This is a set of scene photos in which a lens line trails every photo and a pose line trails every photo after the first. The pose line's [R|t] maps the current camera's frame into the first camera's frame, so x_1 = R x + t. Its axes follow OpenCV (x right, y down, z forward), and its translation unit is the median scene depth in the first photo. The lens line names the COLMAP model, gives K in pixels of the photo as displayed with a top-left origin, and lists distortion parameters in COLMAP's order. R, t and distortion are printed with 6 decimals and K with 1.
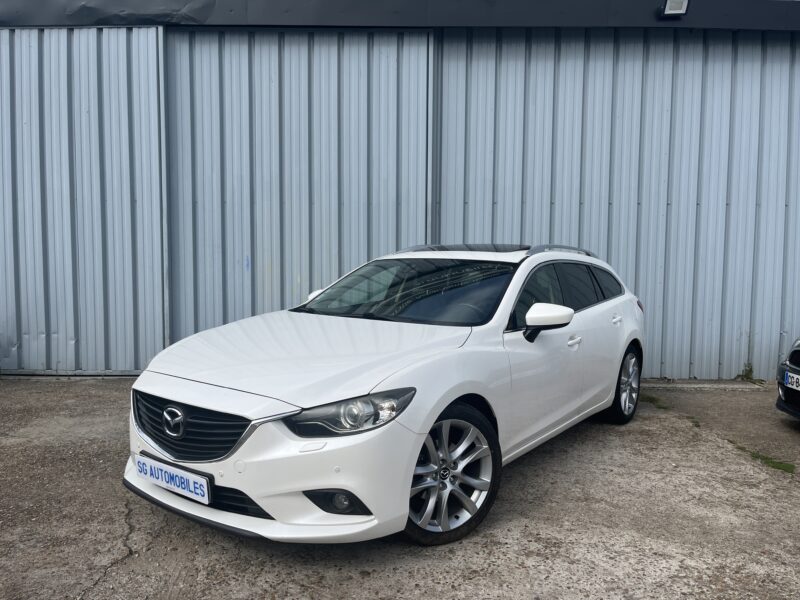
lens RADIAL K [[615.0, 0, 396.6], [0, 615.0, 299.6], [0, 0, 1]] dist [0.066910, -0.098380]
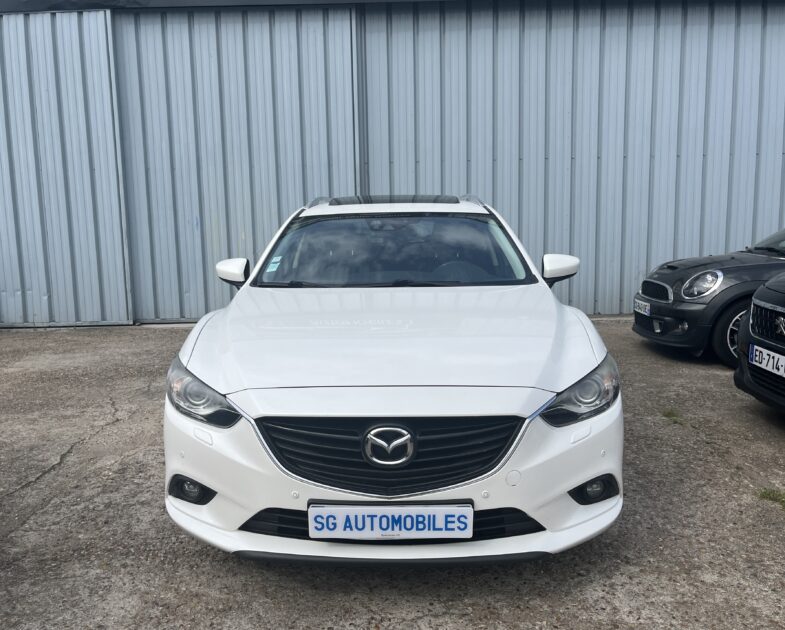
lens RADIAL K [[738.4, 0, 392.0], [0, 738.4, 314.0], [0, 0, 1]] dist [0.028224, 0.000000]
pose [[0.999581, -0.028395, -0.005543, 0.111806], [0.028714, 0.997125, 0.070124, 0.022059], [0.003536, -0.070254, 0.997523, -0.341253]]
